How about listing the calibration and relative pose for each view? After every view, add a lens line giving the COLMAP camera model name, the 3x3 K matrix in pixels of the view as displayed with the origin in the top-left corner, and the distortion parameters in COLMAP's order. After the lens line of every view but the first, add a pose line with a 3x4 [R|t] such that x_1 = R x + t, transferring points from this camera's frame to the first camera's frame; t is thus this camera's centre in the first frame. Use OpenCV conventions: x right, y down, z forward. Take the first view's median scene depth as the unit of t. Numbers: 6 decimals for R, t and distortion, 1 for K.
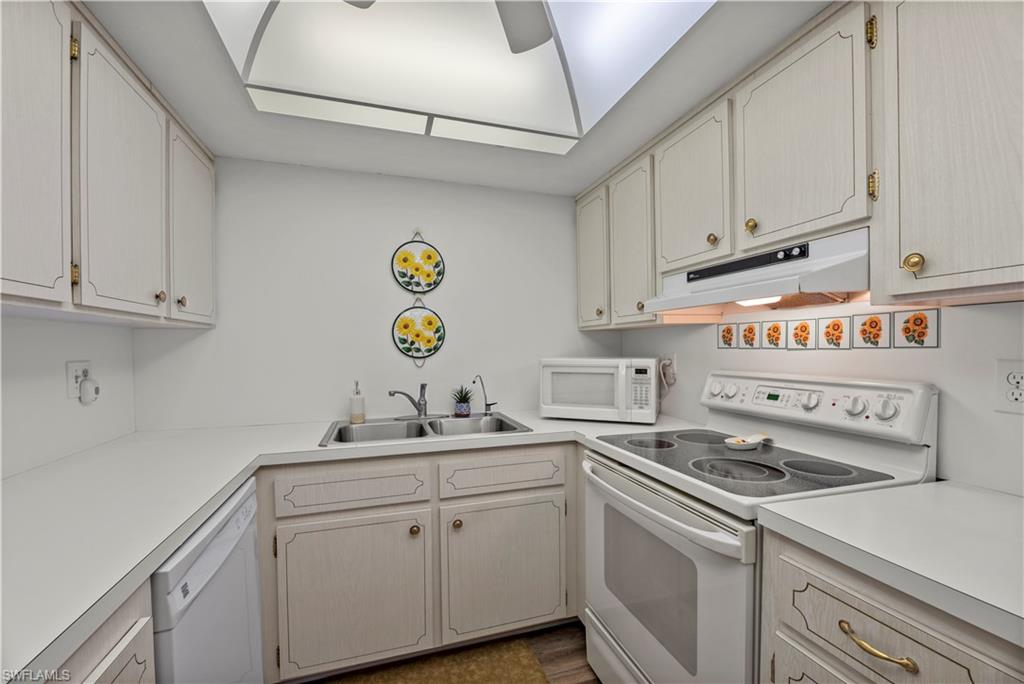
lens RADIAL K [[416.6, 0, 515.5], [0, 416.6, 359.9], [0, 0, 1]] dist [-0.001489, -0.000218]
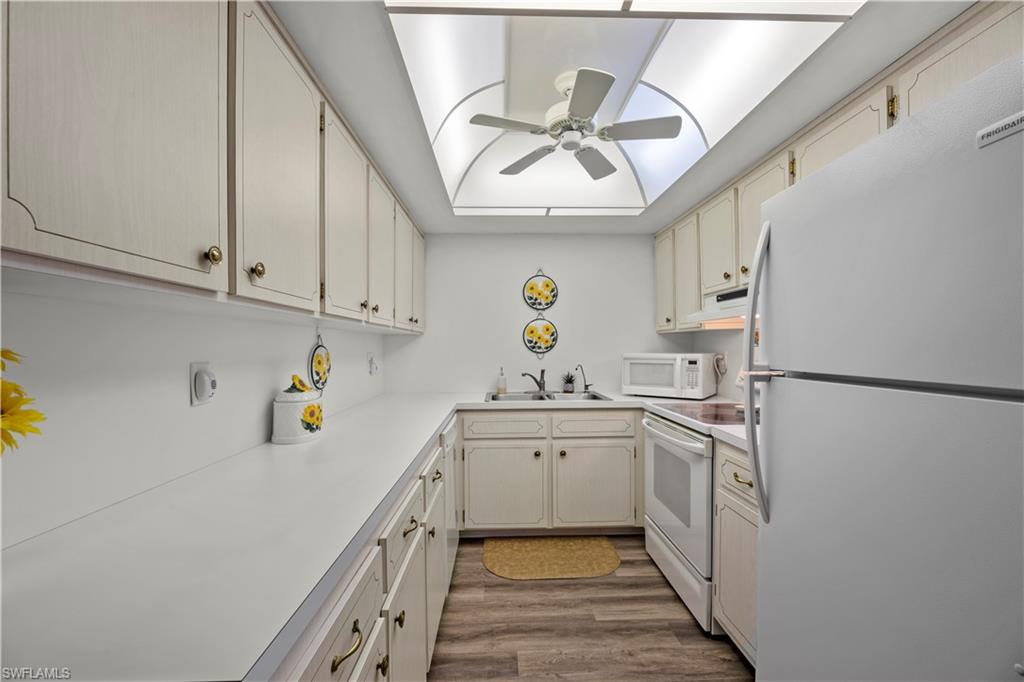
lens RADIAL K [[416.6, 0, 515.5], [0, 416.6, 358.9], [0, 0, 1]] dist [-0.001489, -0.000218]
pose [[0.961121, 0.008646, -0.275993, 0.113357], [-0.008629, 0.999962, 0.001277, 0.018626], [0.275994, 0.001154, 0.961159, -0.543948]]
